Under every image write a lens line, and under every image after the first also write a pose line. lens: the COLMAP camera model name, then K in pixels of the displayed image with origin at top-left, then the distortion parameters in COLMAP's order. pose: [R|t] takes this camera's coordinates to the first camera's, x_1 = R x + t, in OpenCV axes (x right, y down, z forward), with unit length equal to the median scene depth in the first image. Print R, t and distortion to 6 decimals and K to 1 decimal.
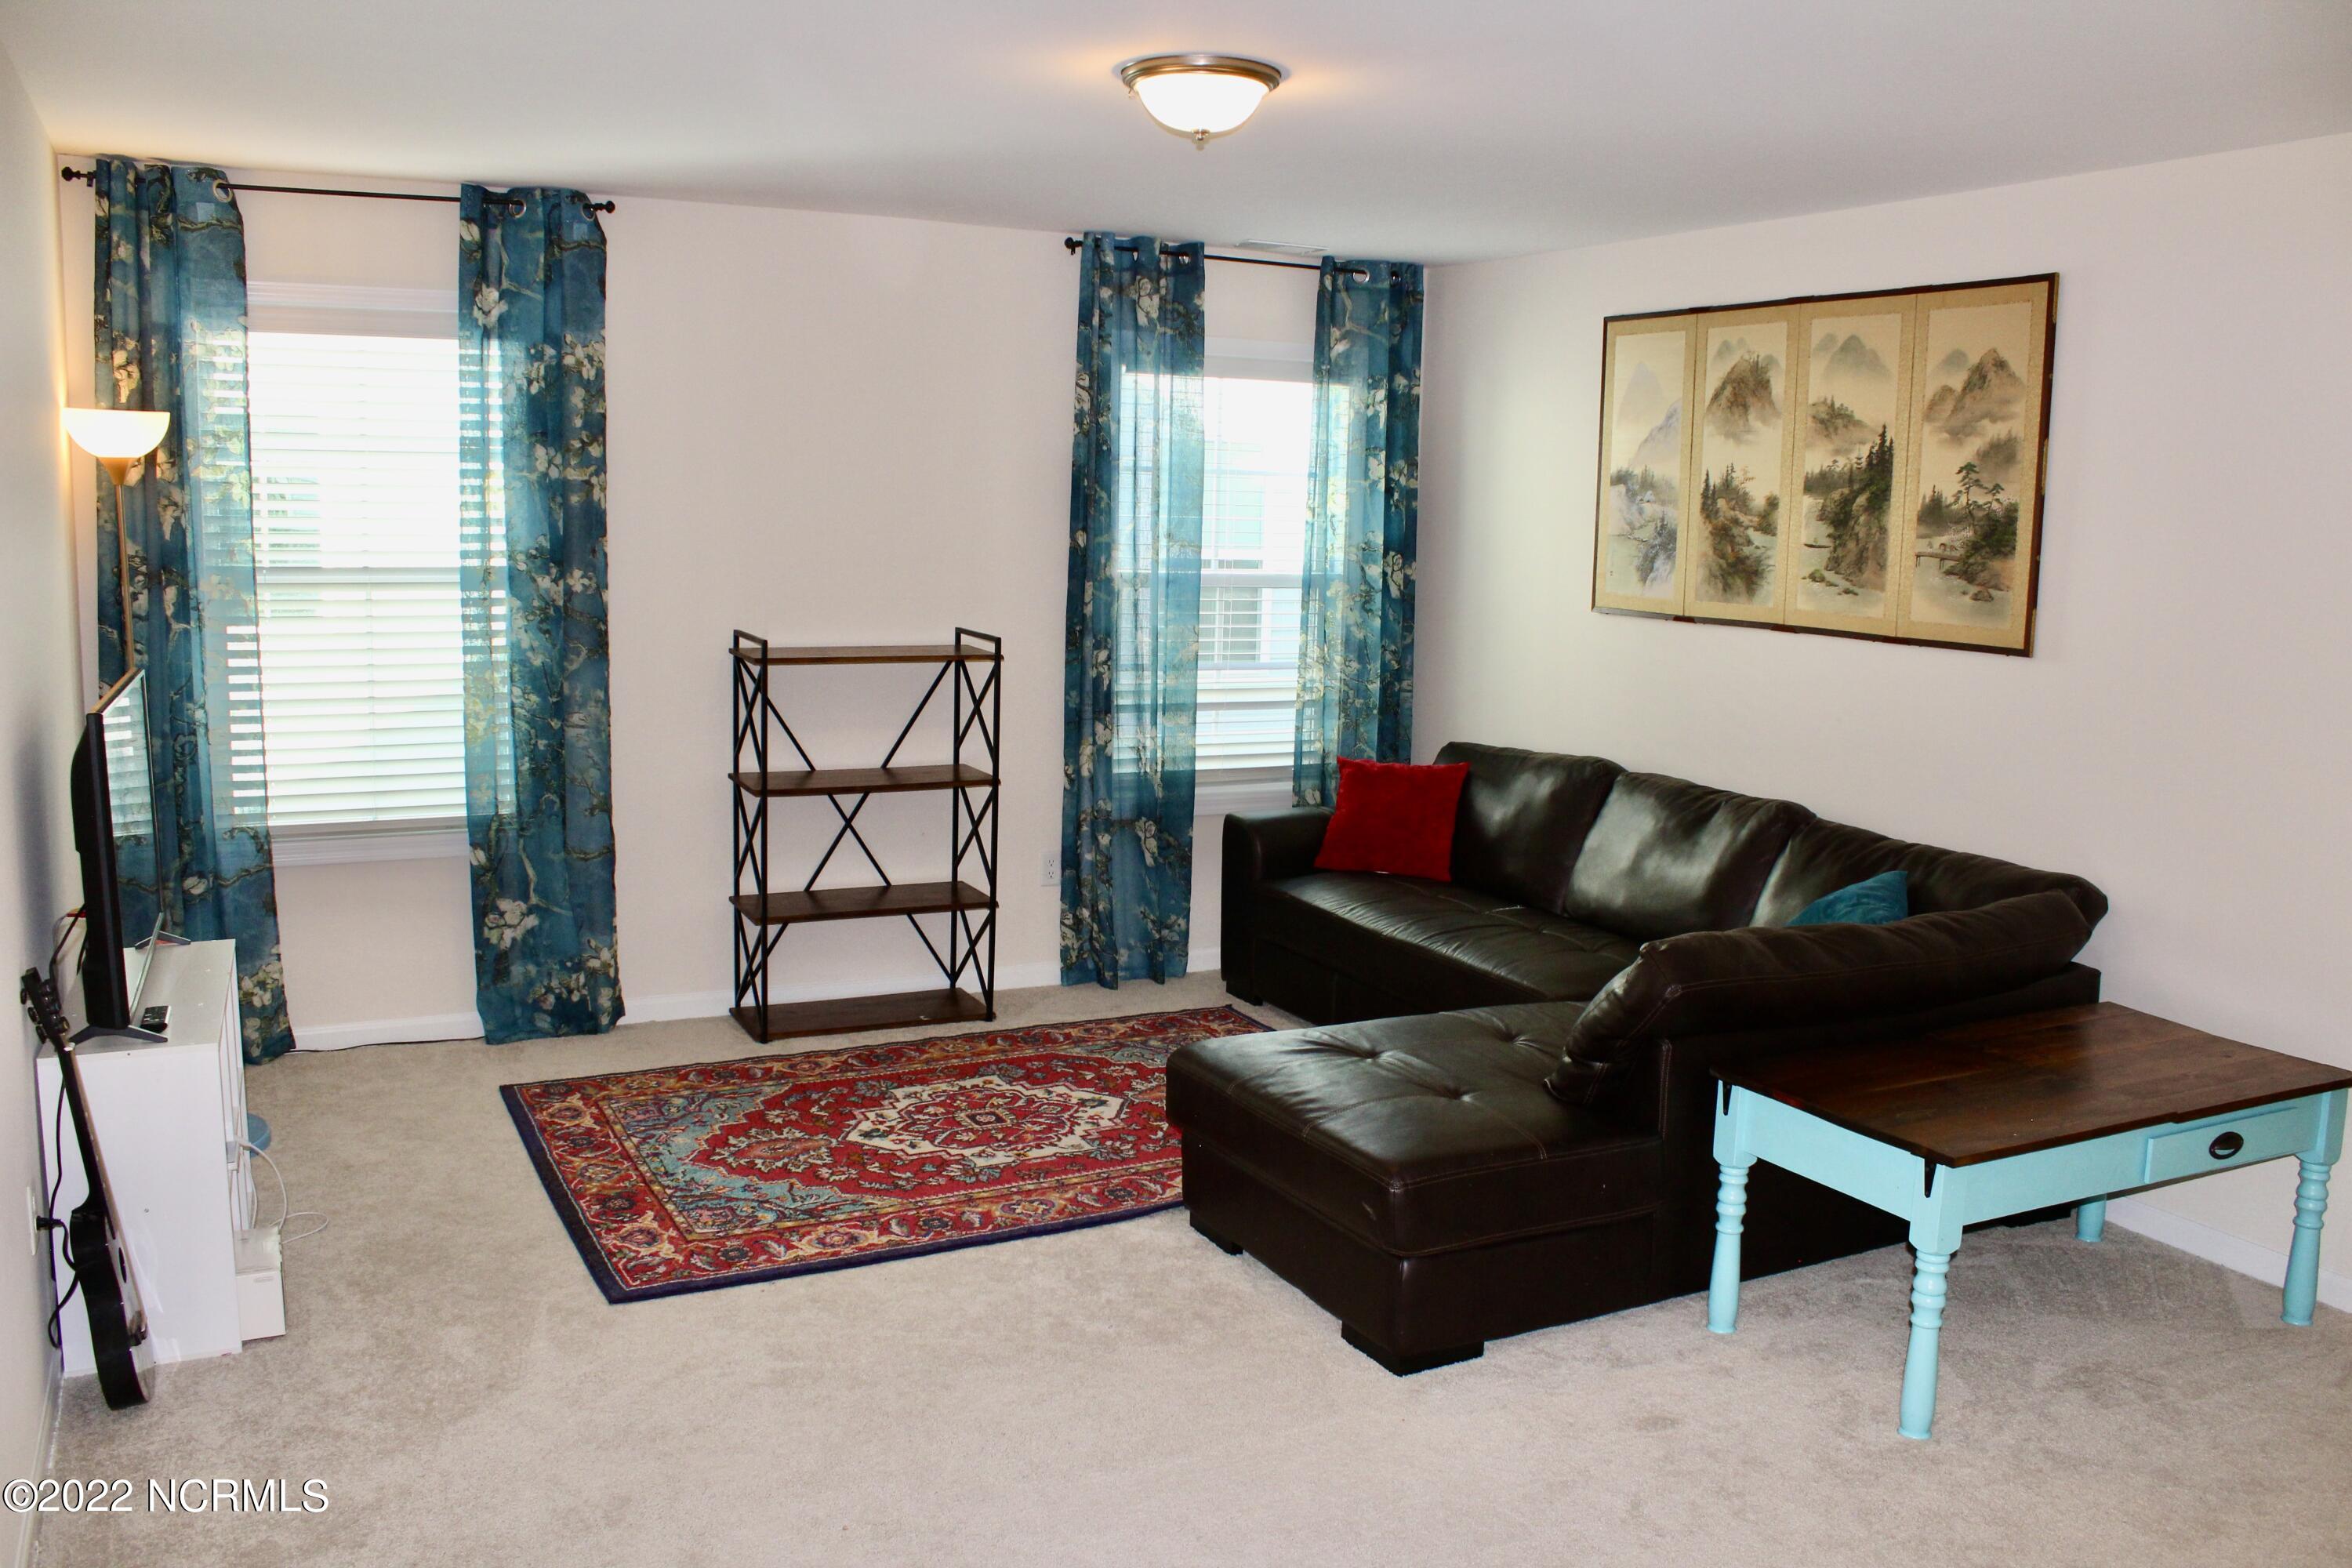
lens RADIAL K [[1948.9, 0, 1176.0], [0, 1948.9, 784.0], [0, 0, 1]] dist [-0.170567, 0.156035]
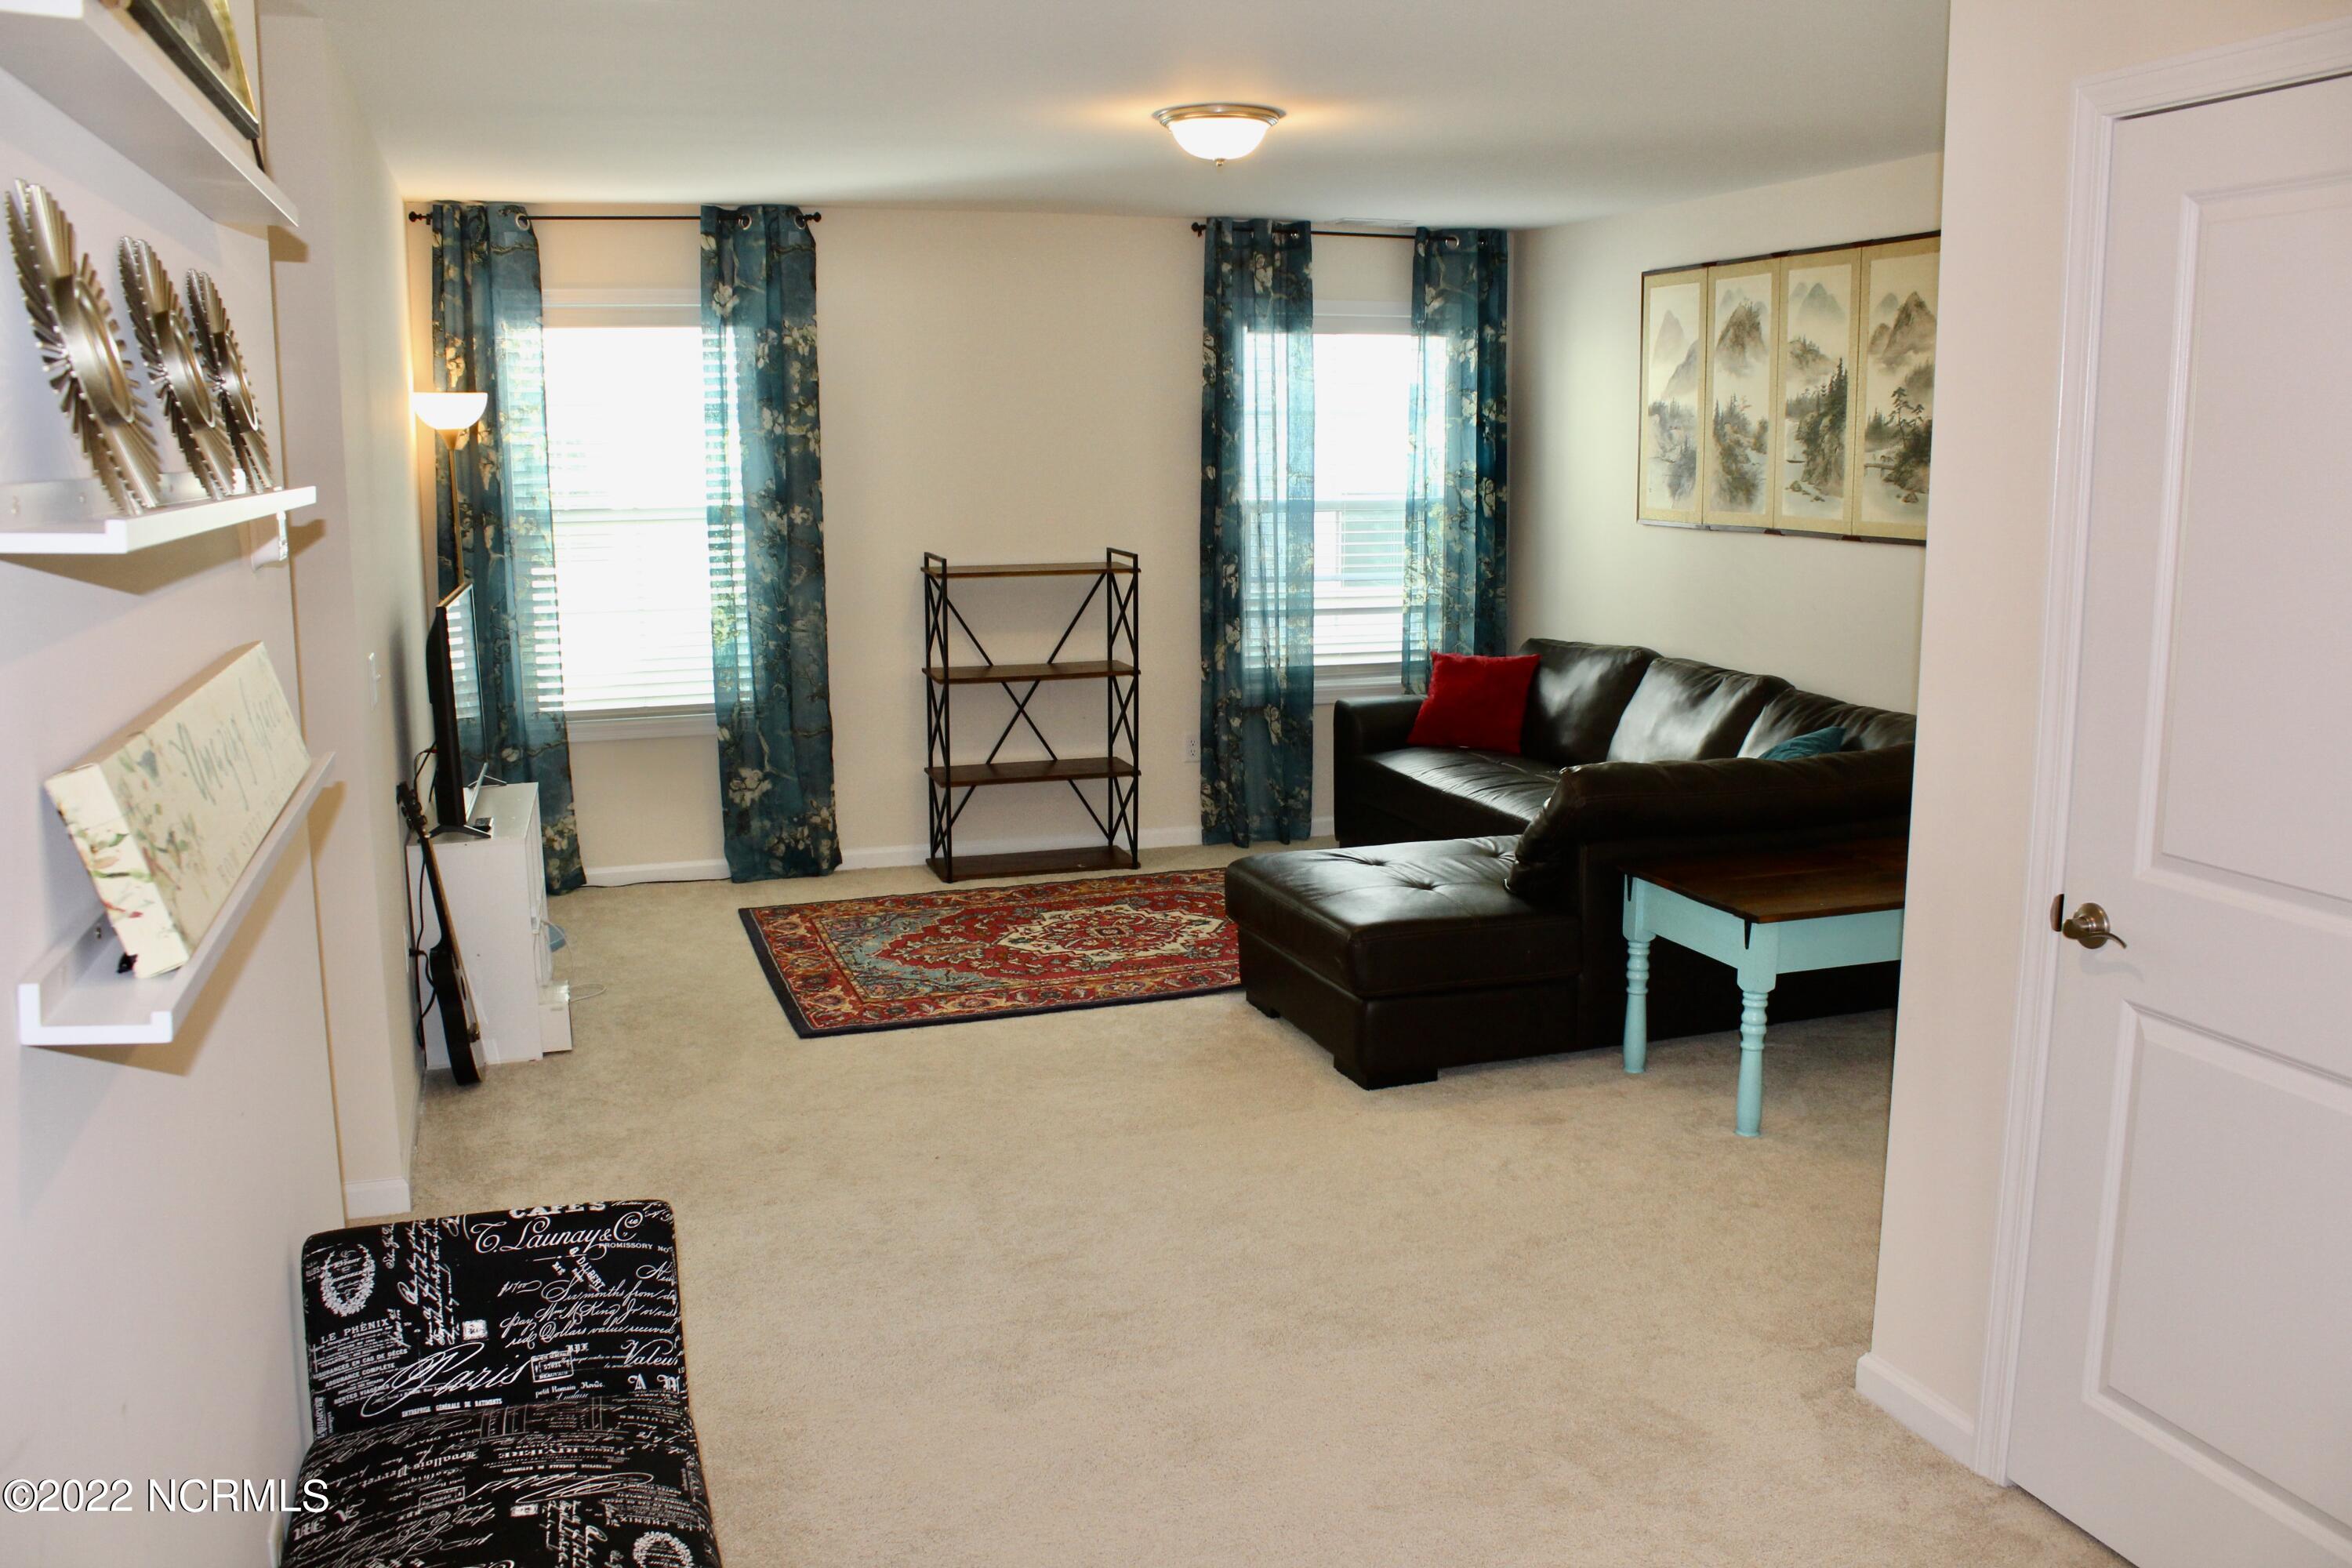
lens RADIAL K [[1948.9, 0, 1176.0], [0, 1948.9, 784.0], [0, 0, 1]] dist [-0.170567, 0.156035]
pose [[0.988996, -0.004289, -0.147881, 0.123235], [0.008479, 0.999580, 0.027711, 0.038590], [0.147700, -0.028660, 0.988617, -0.229500]]
